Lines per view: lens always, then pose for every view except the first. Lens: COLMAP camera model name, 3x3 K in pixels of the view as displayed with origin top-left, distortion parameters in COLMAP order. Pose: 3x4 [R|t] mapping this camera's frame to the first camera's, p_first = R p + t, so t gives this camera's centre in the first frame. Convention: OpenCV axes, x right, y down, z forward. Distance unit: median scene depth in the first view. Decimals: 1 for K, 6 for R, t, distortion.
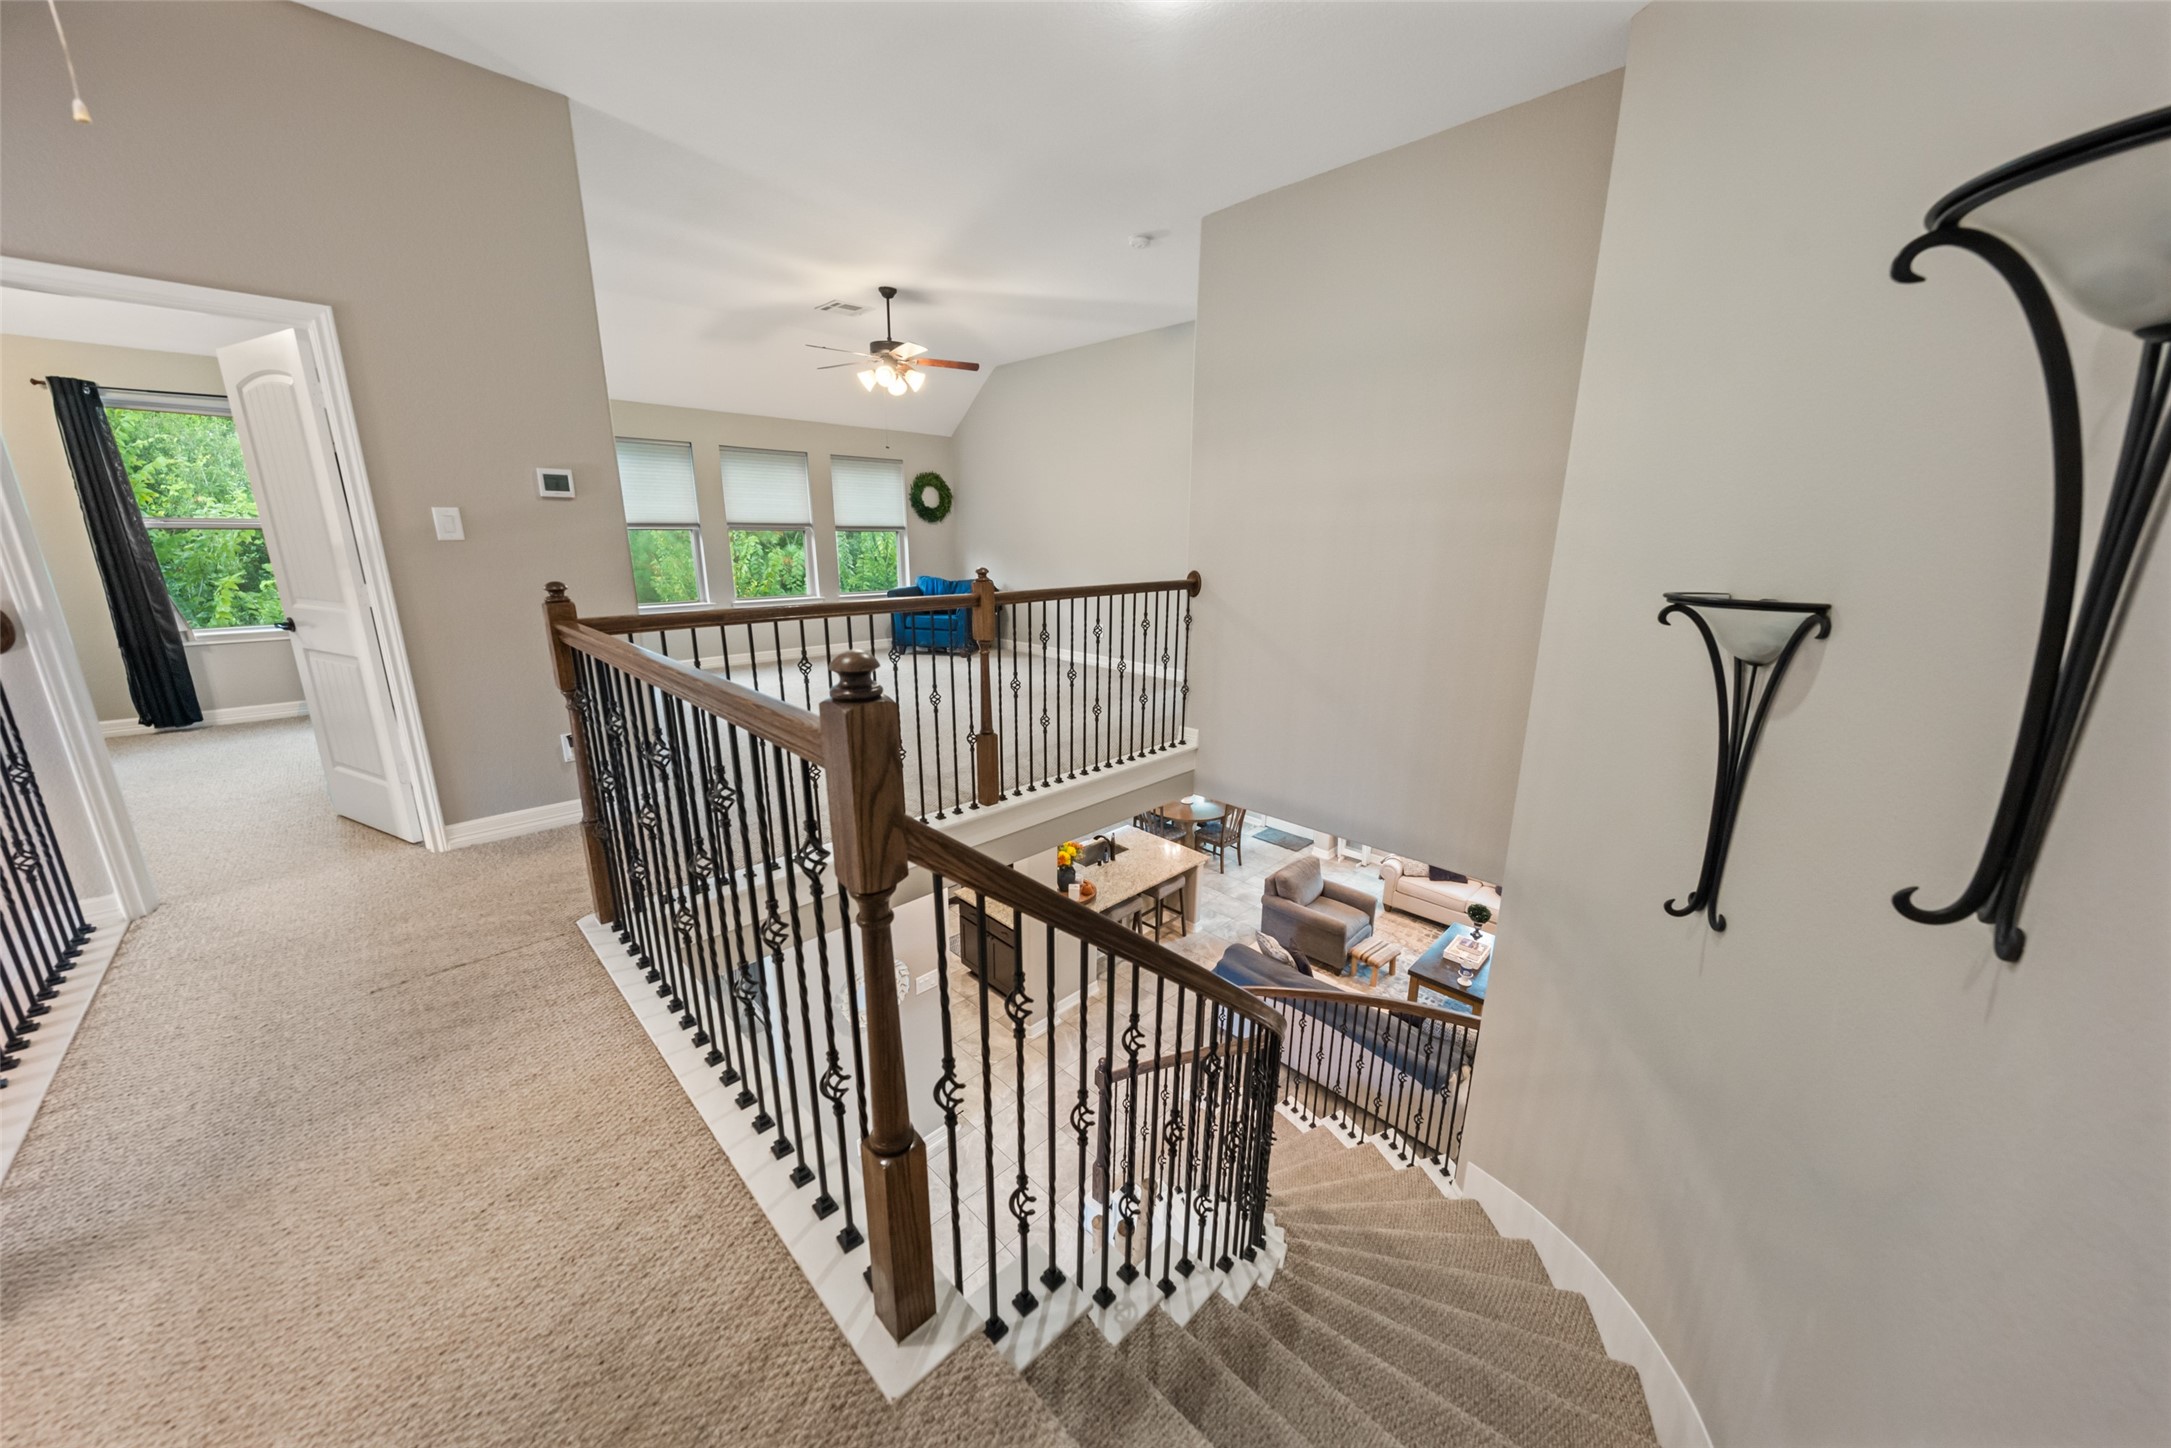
lens RADIAL K [[758.1, 0, 1077.7], [0, 758.1, 726.8], [0, 0, 1]] dist [-0.002674, 0.000752]
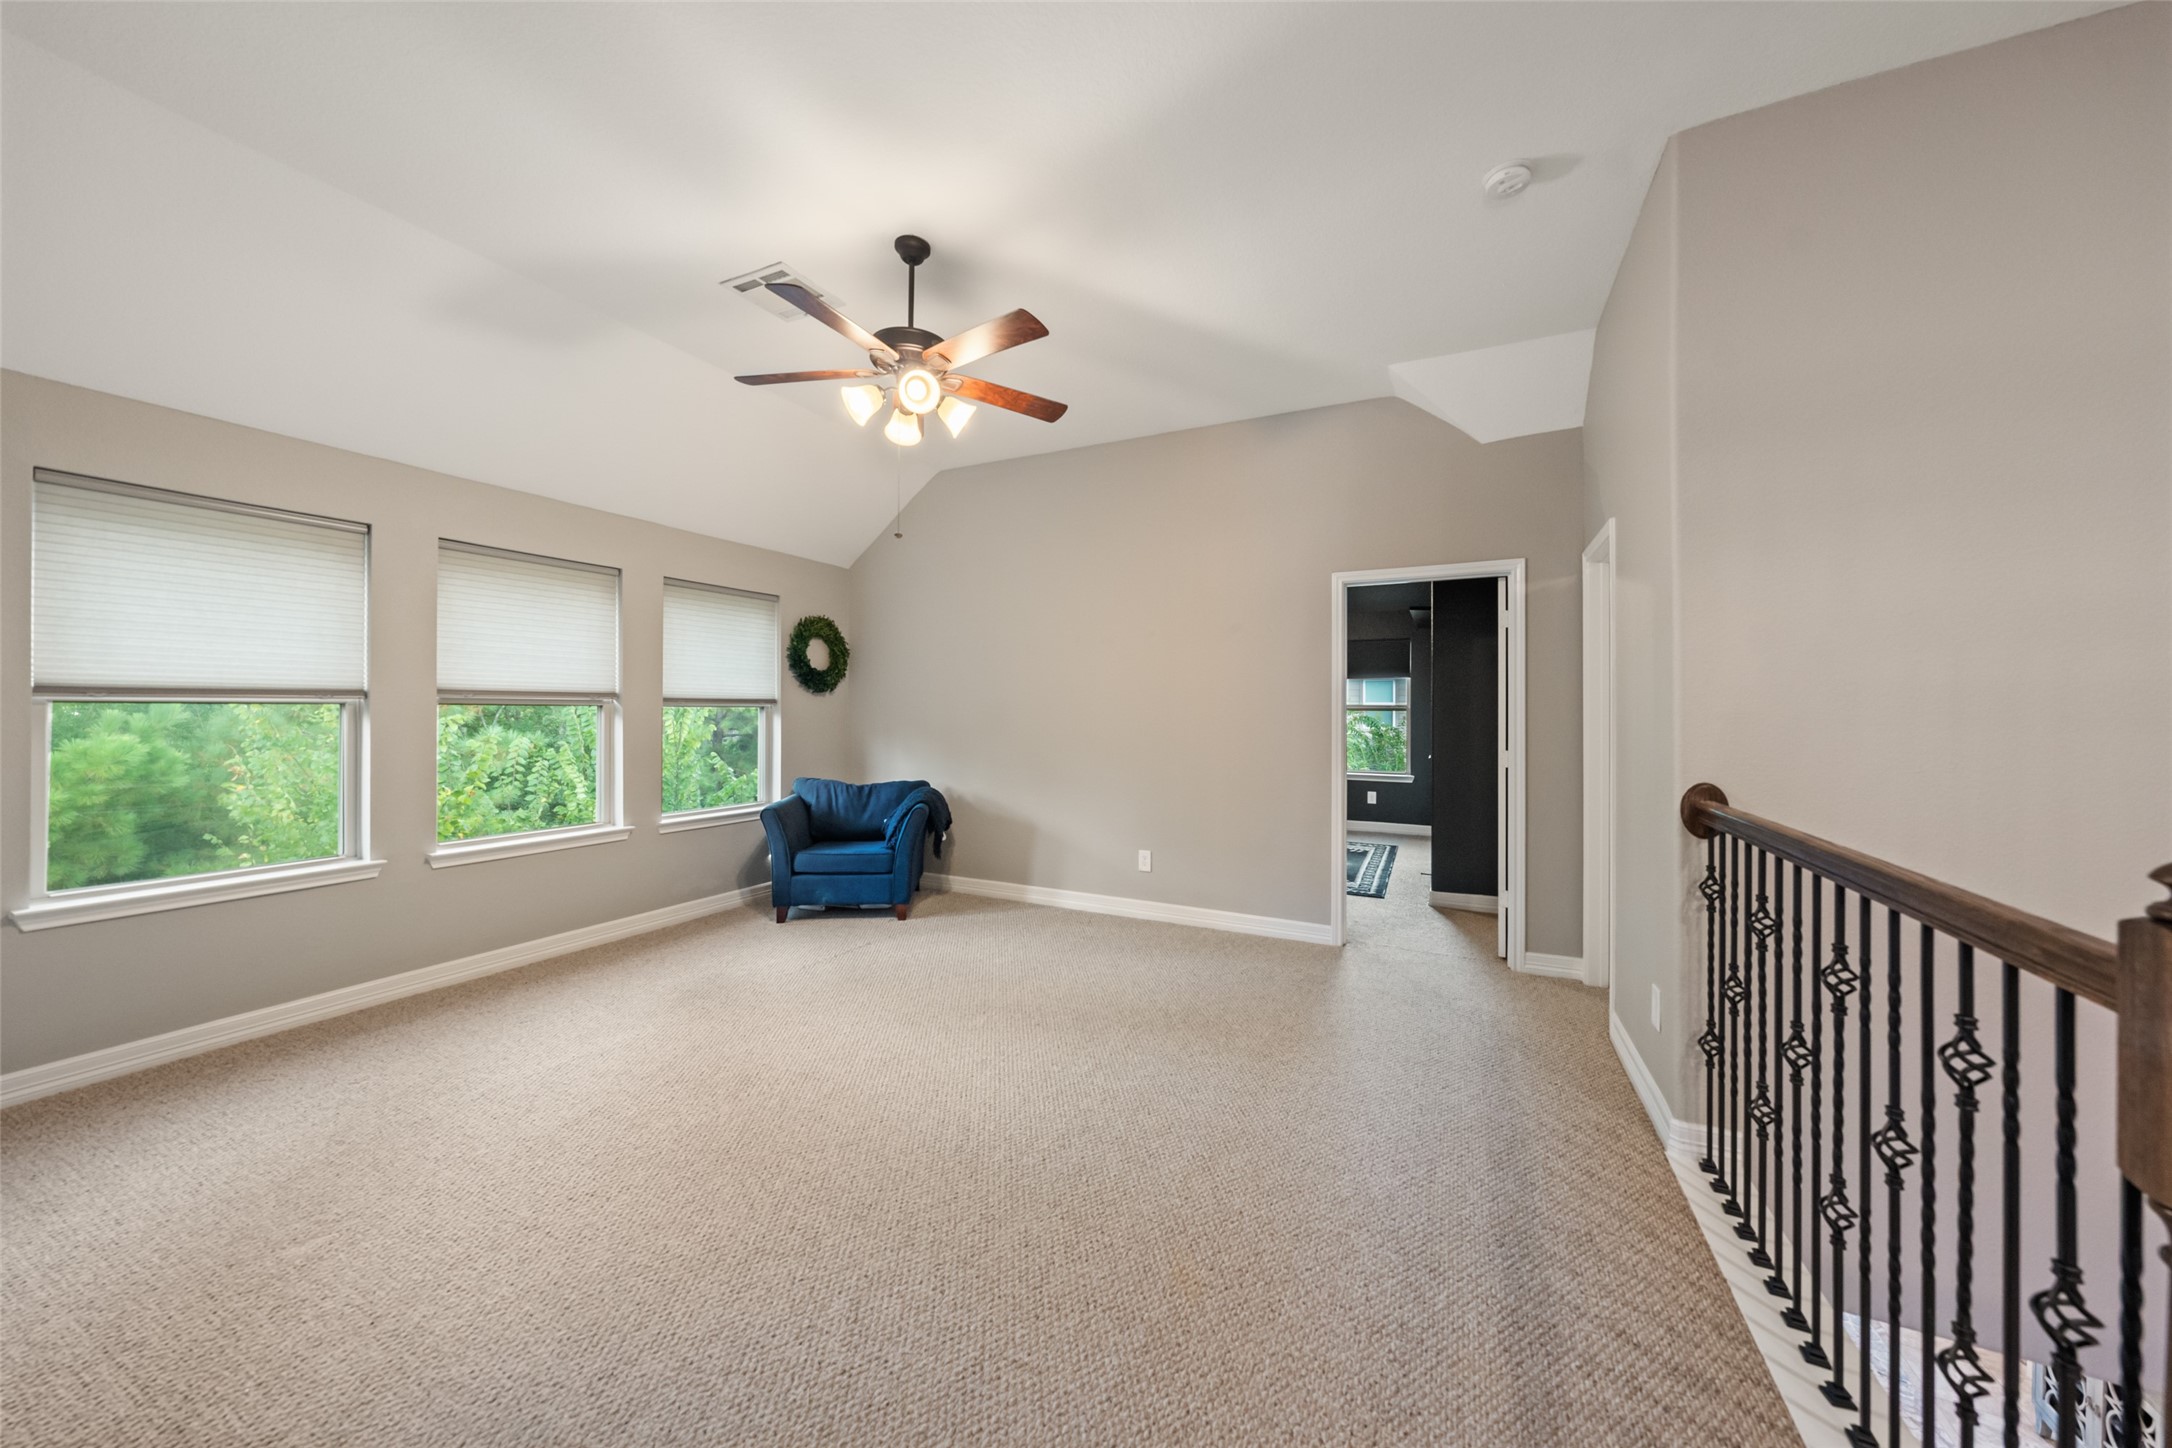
lens RADIAL K [[758.5, 0, 1068.4], [0, 758.5, 710.2], [0, 0, 1]] dist [-0.002674, 0.000752]
pose [[0.946044, -0.003361, 0.324020, -0.204193], [0.083103, 0.969019, -0.232584, -0.094564], [-0.313200, 0.246962, 0.917014, 0.370410]]
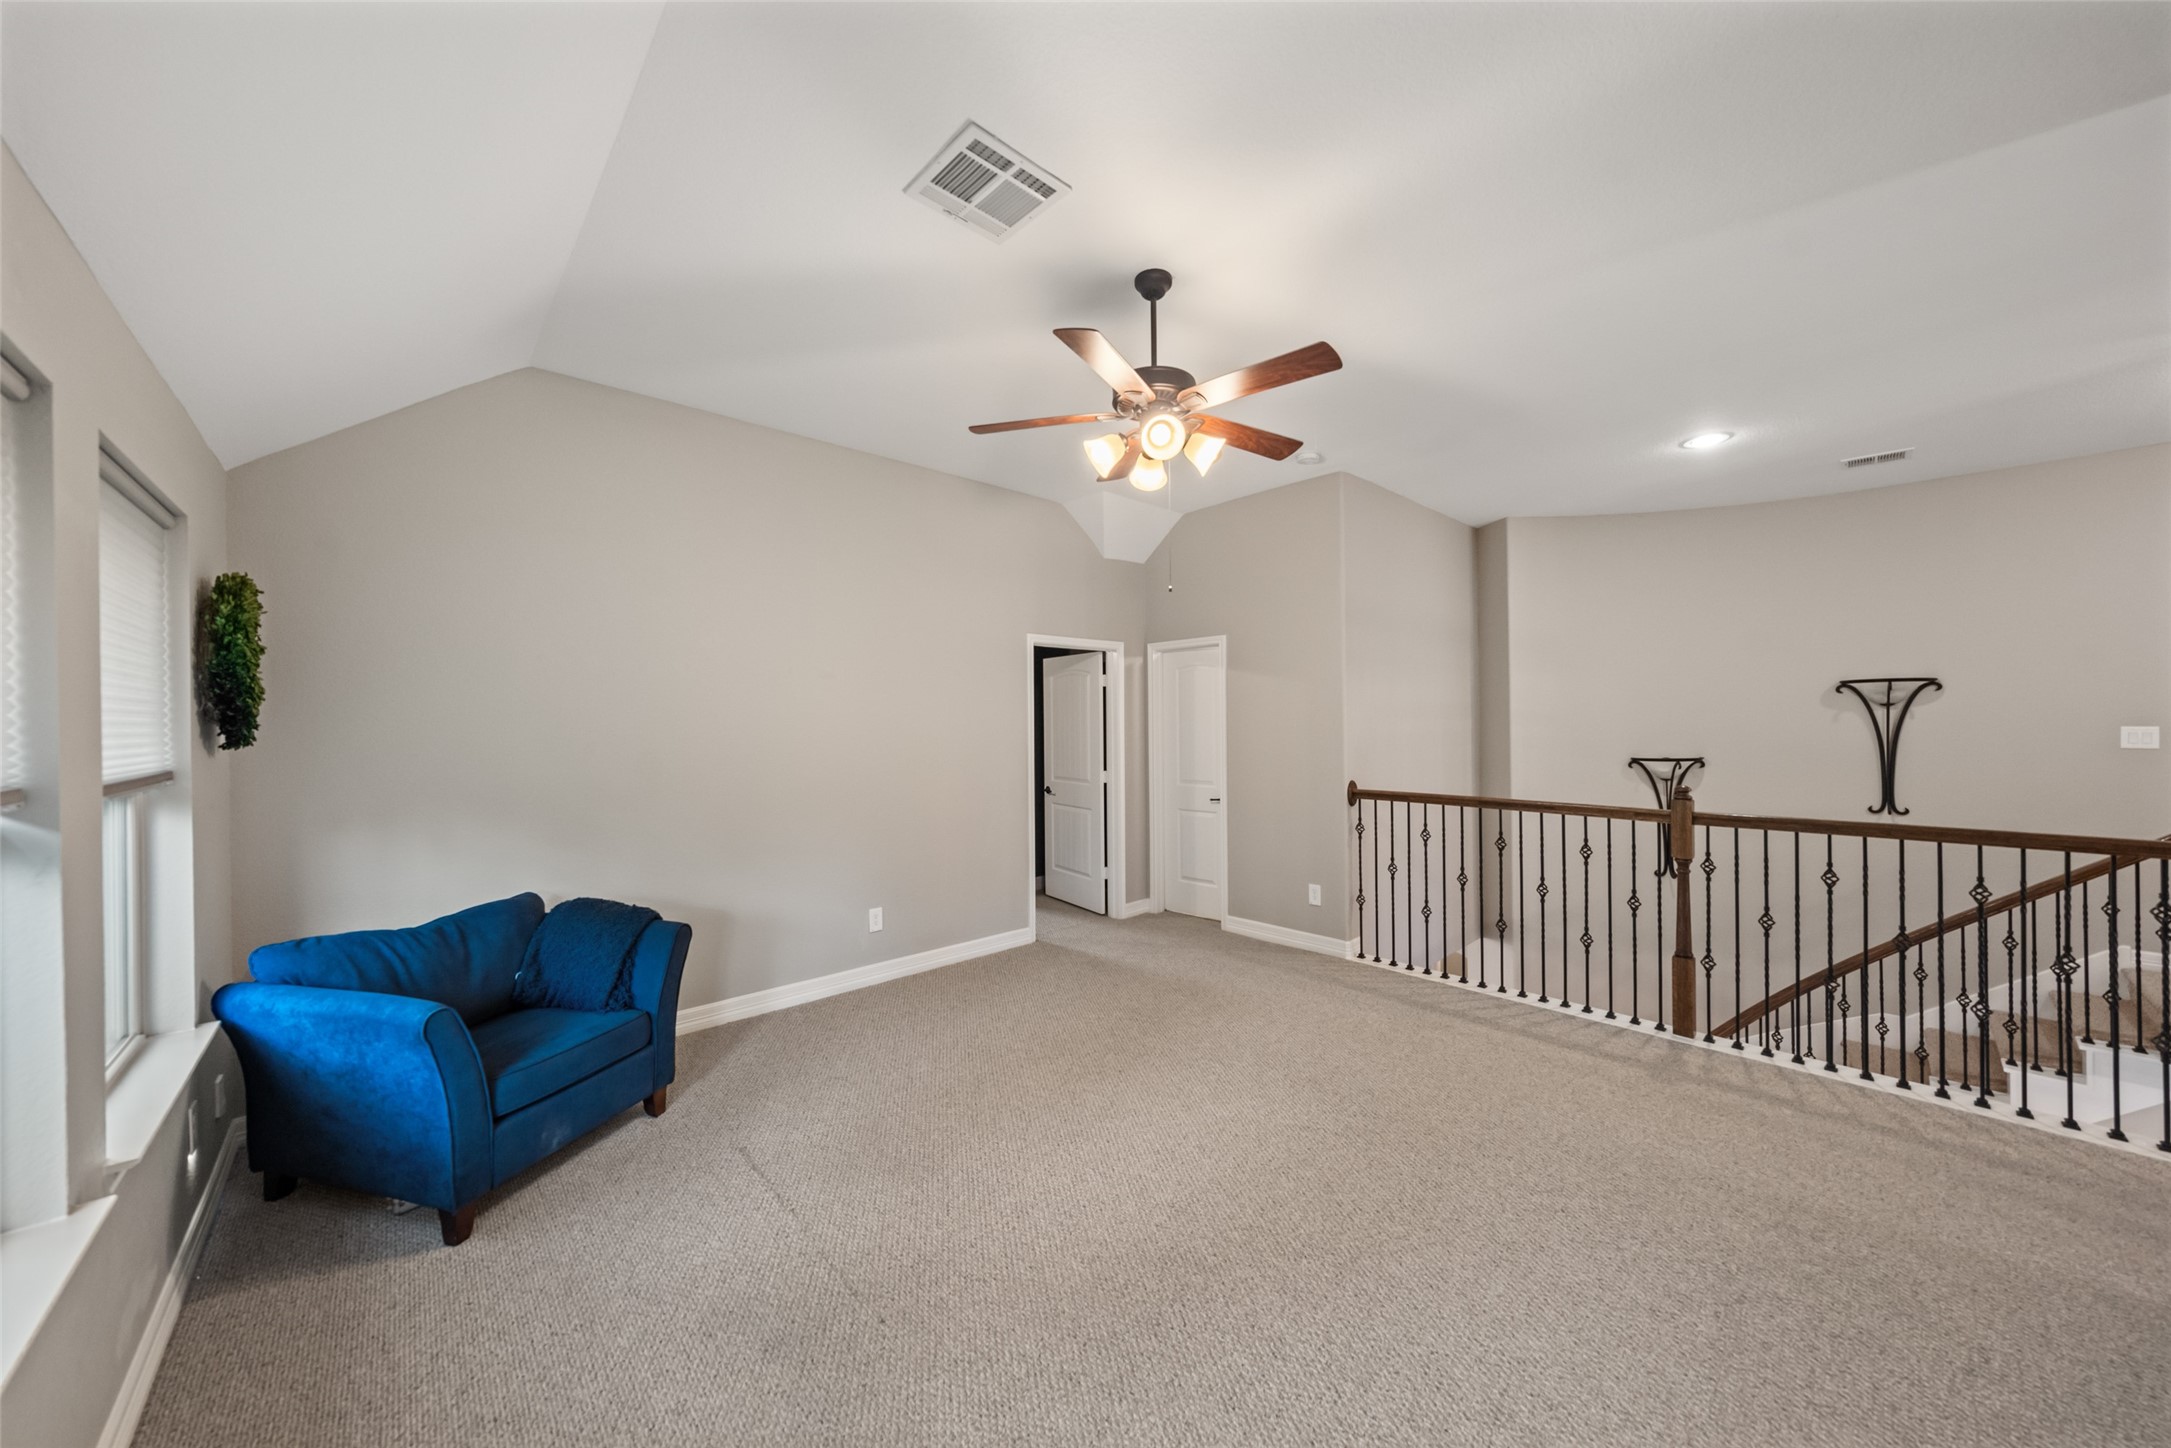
lens RADIAL K [[758.1, 0, 1069.6], [0, 758.1, 718.4], [0, 0, 1]] dist [-0.002674, 0.000752]
pose [[0.026564, -0.003415, 0.999641, -0.466758], [0.260124, 0.965568, -0.003614, -0.203920], [-0.965210, 0.260127, 0.026537, 0.708684]]
